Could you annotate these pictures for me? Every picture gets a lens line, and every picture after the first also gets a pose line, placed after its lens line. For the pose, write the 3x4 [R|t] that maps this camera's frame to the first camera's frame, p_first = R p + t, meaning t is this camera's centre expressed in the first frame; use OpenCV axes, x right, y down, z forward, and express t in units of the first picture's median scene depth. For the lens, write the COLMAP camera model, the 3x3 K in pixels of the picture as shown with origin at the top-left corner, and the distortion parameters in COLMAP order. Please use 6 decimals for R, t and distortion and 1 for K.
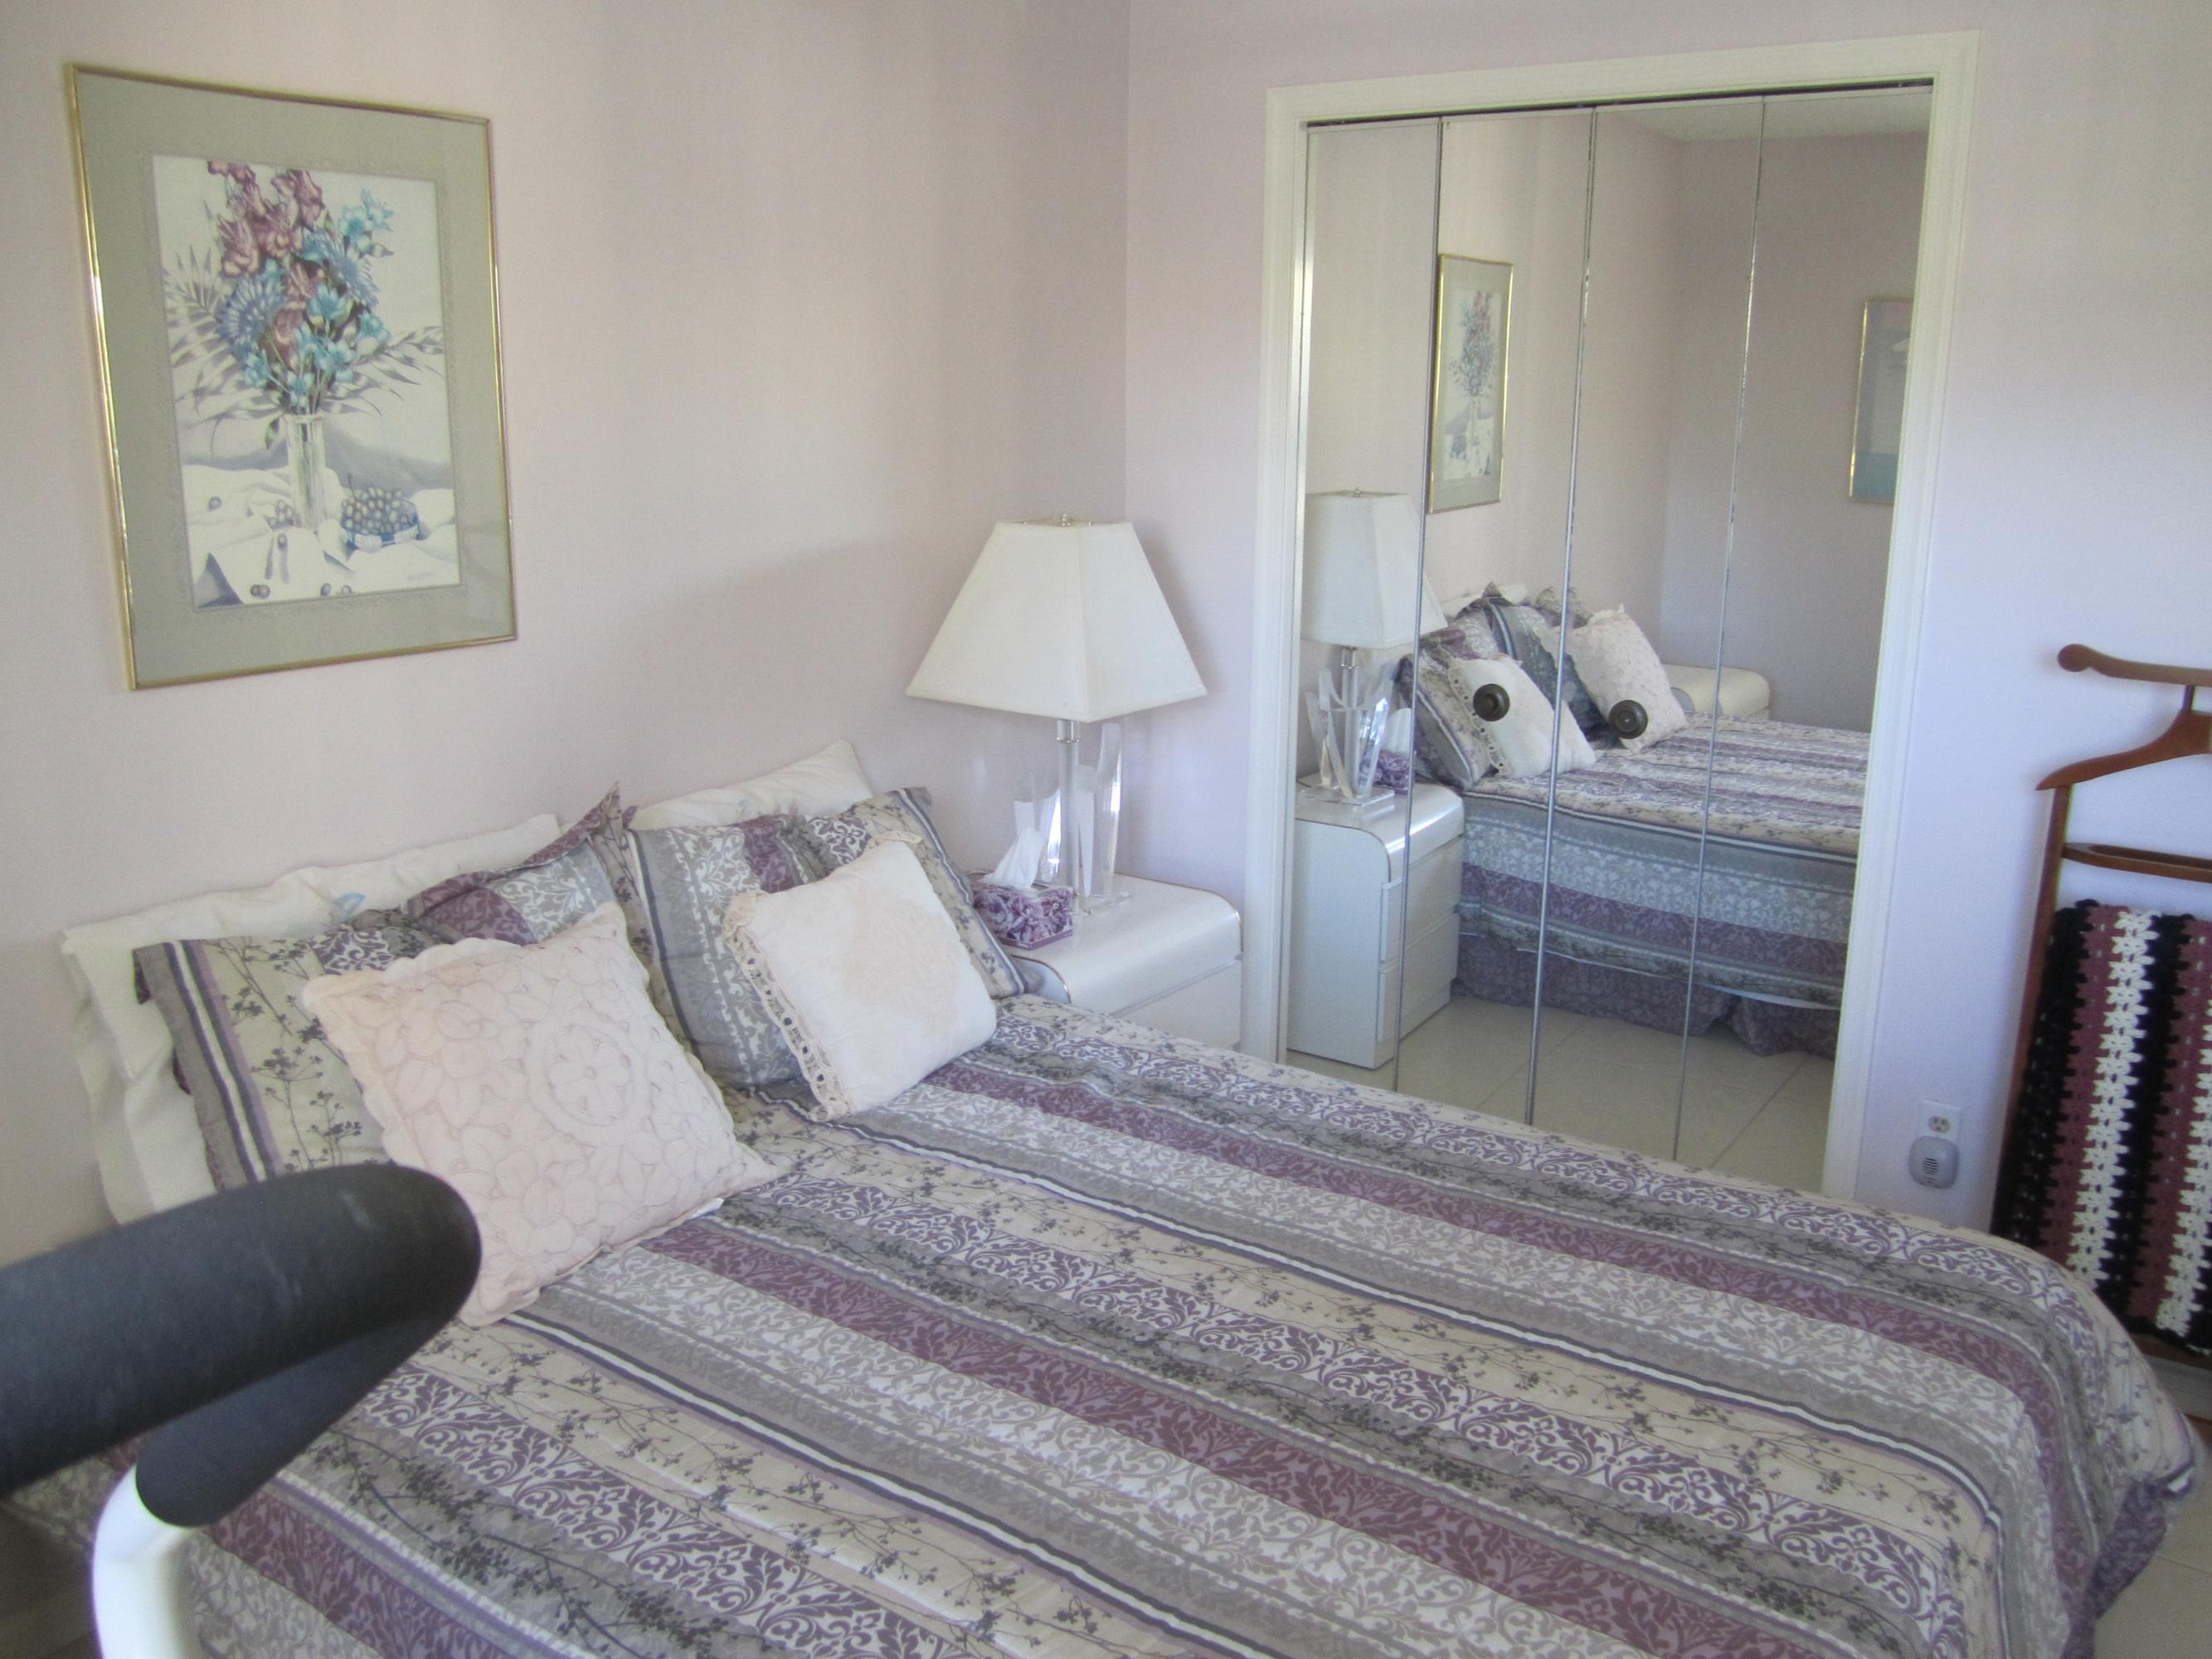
lens RADIAL K [[1835.9, 0, 1102.0], [0, 1835.9, 834.2], [0, 0, 1]] dist [-0.070746, 0.042952]
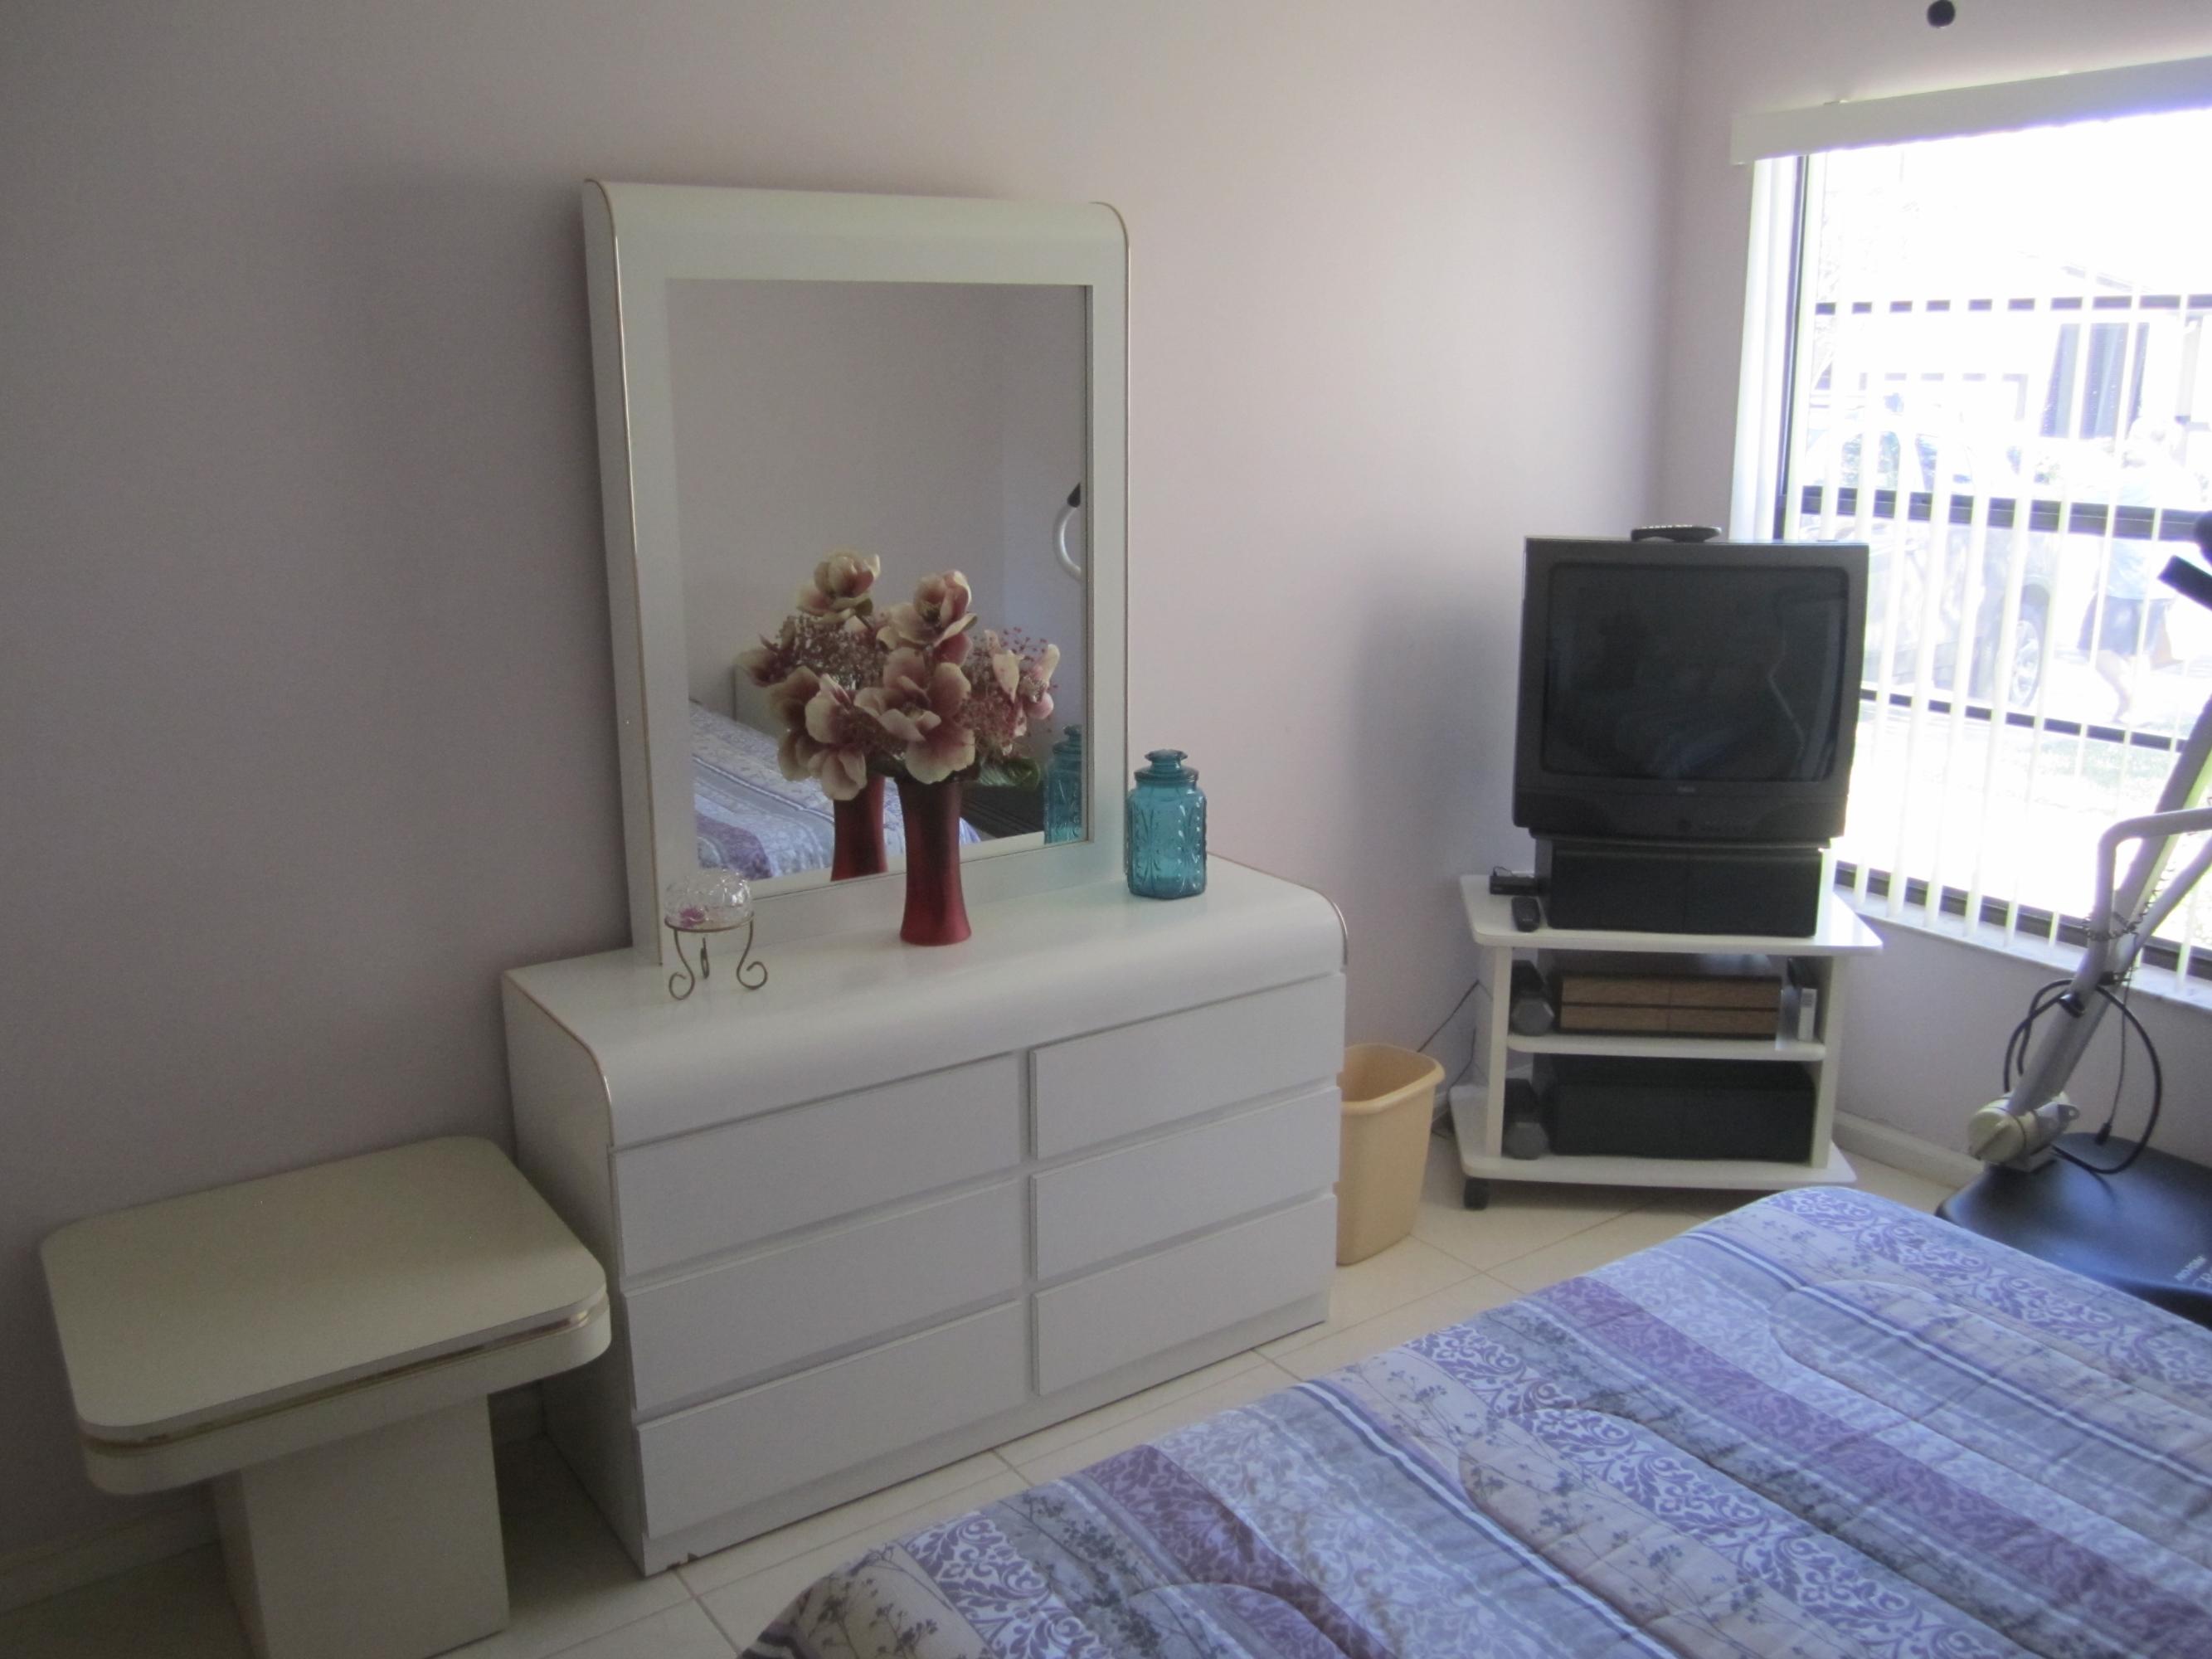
lens RADIAL K [[1835.9, 0, 1102.0], [0, 1835.9, 834.2], [0, 0, 1]] dist [-0.070746, 0.042952]
pose [[-0.946926, -0.090305, 0.308507, 0.257873], [0.075041, 0.871111, 0.485319, -0.448362], [-0.312571, 0.482712, -0.818100, 1.652248]]
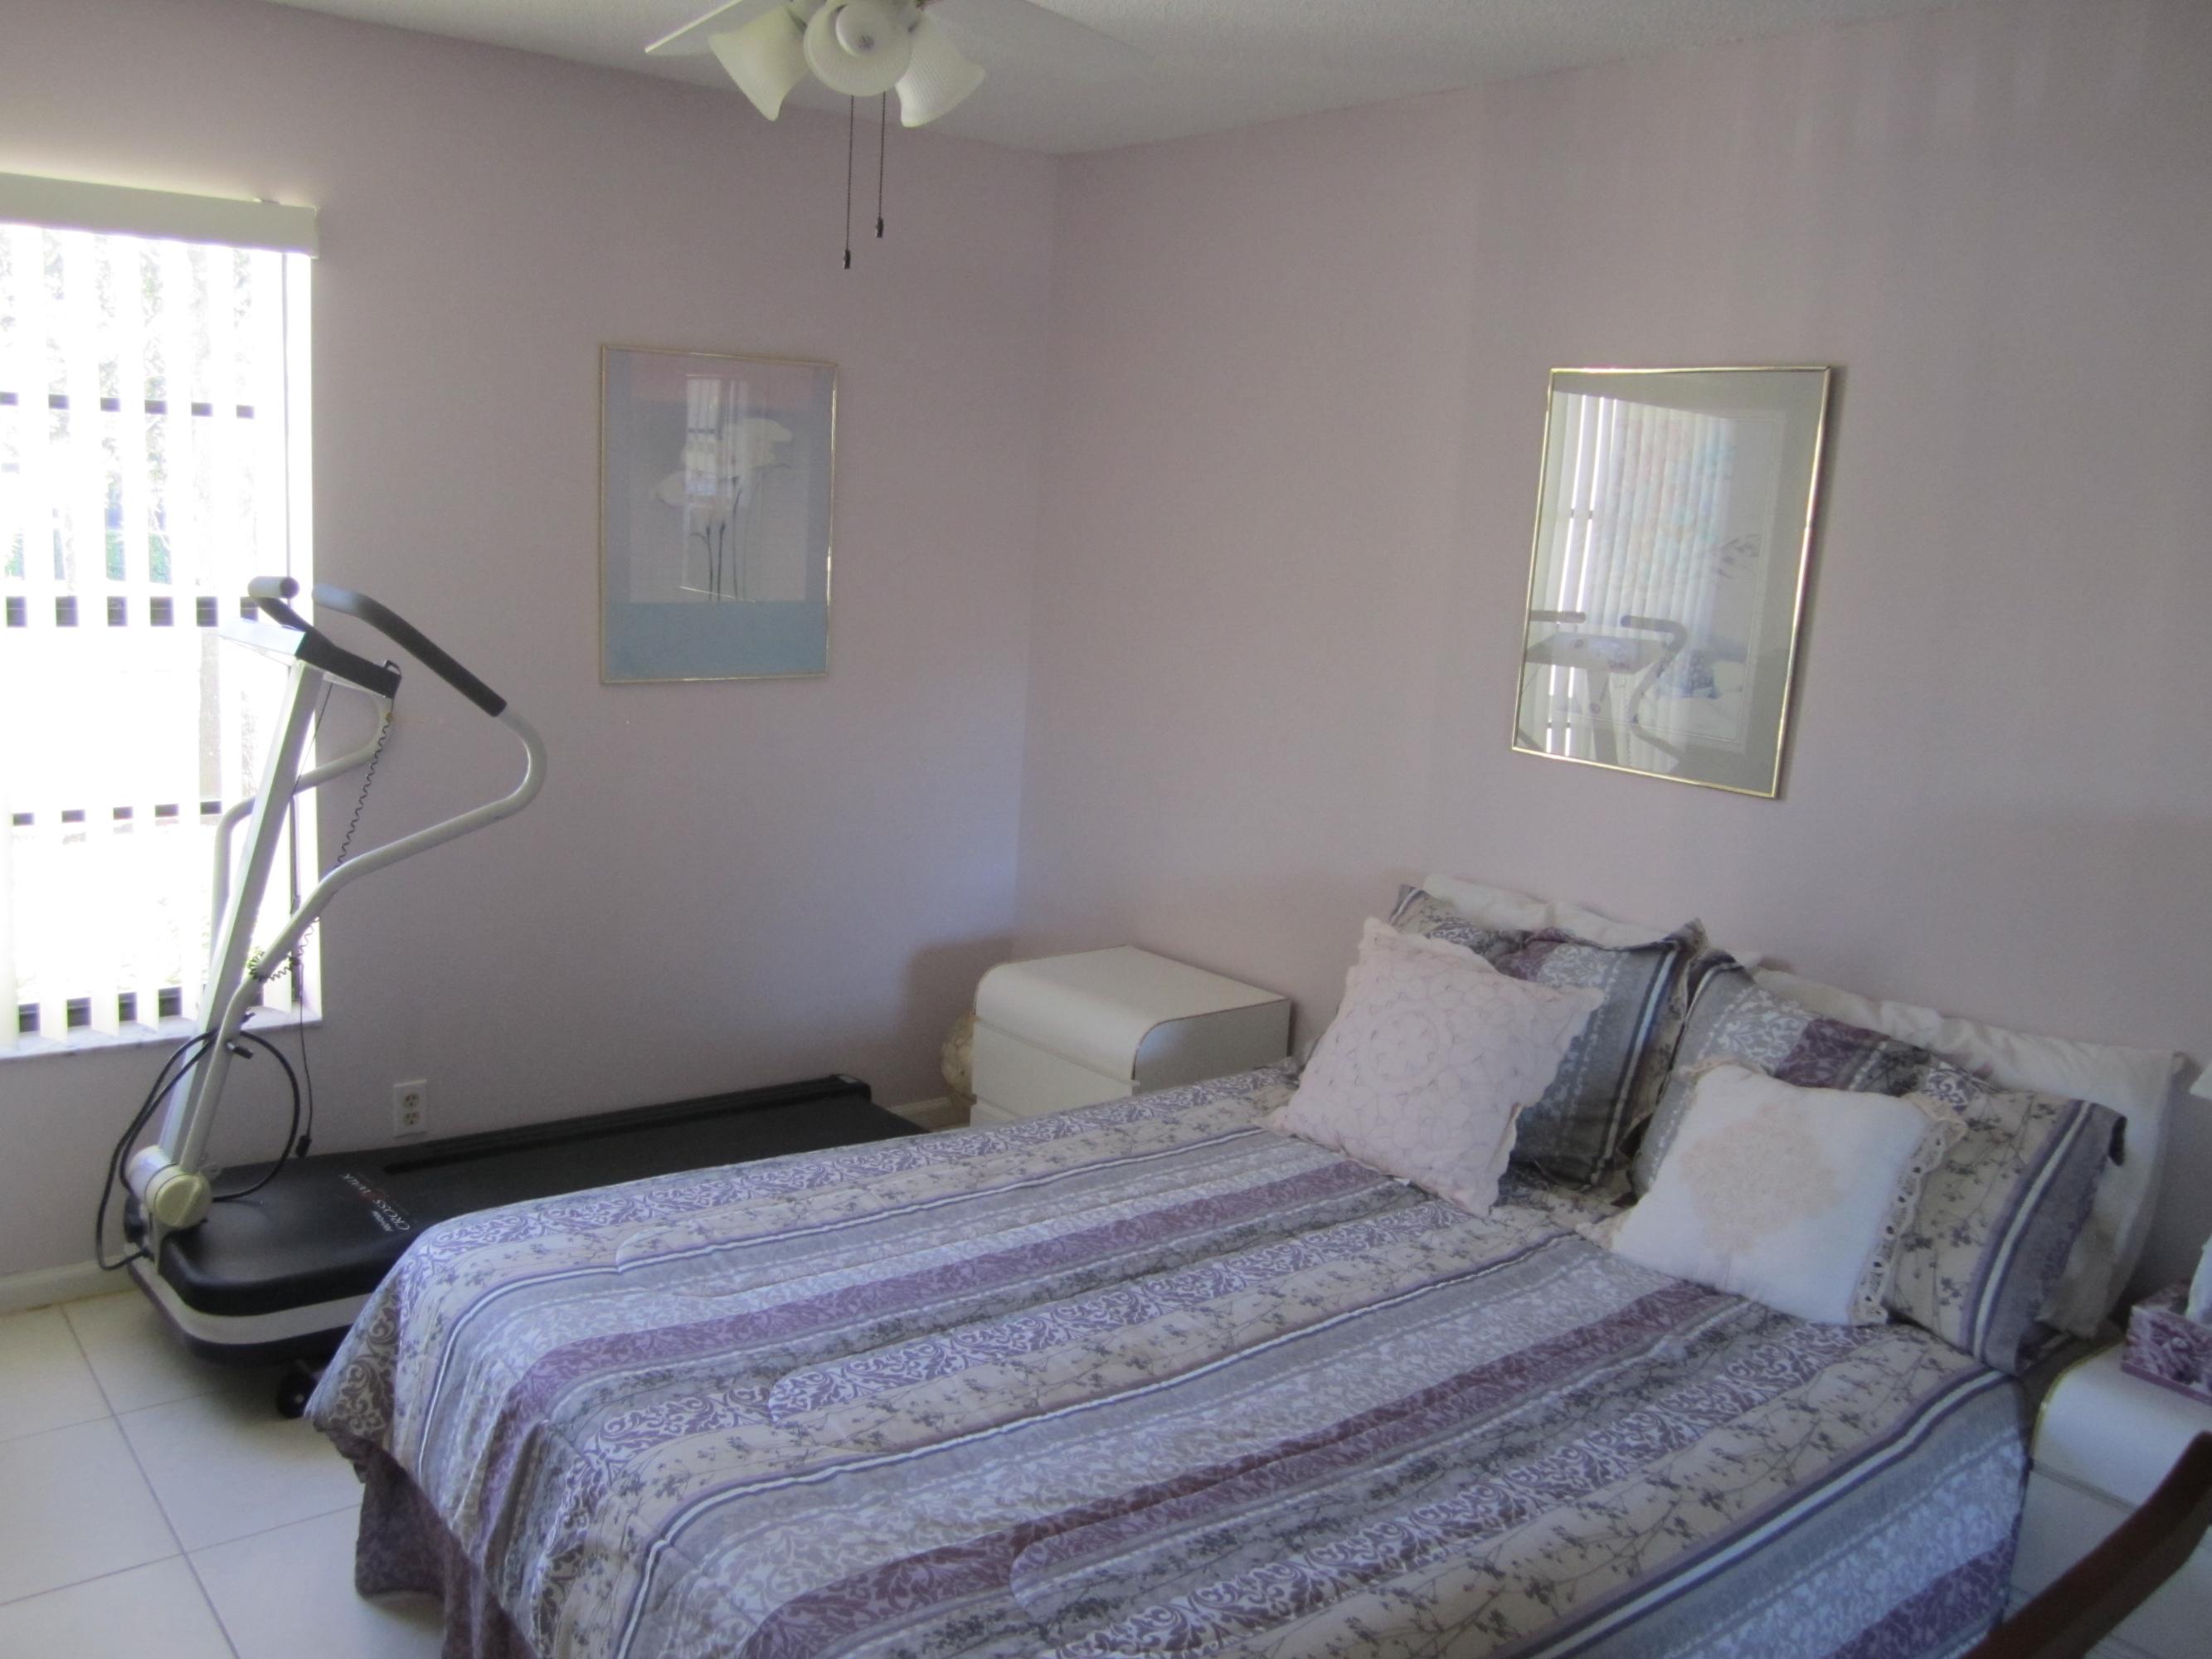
lens RADIAL K [[1835.9, 0, 1102.0], [0, 1835.9, 834.2], [0, 0, 1]] dist [-0.070746, 0.042952]
pose [[-0.274331, 0.148076, -0.950166, 1.286248], [-0.295530, 0.927275, 0.229834, -0.321572], [0.915098, 0.343853, -0.210620, 1.217253]]
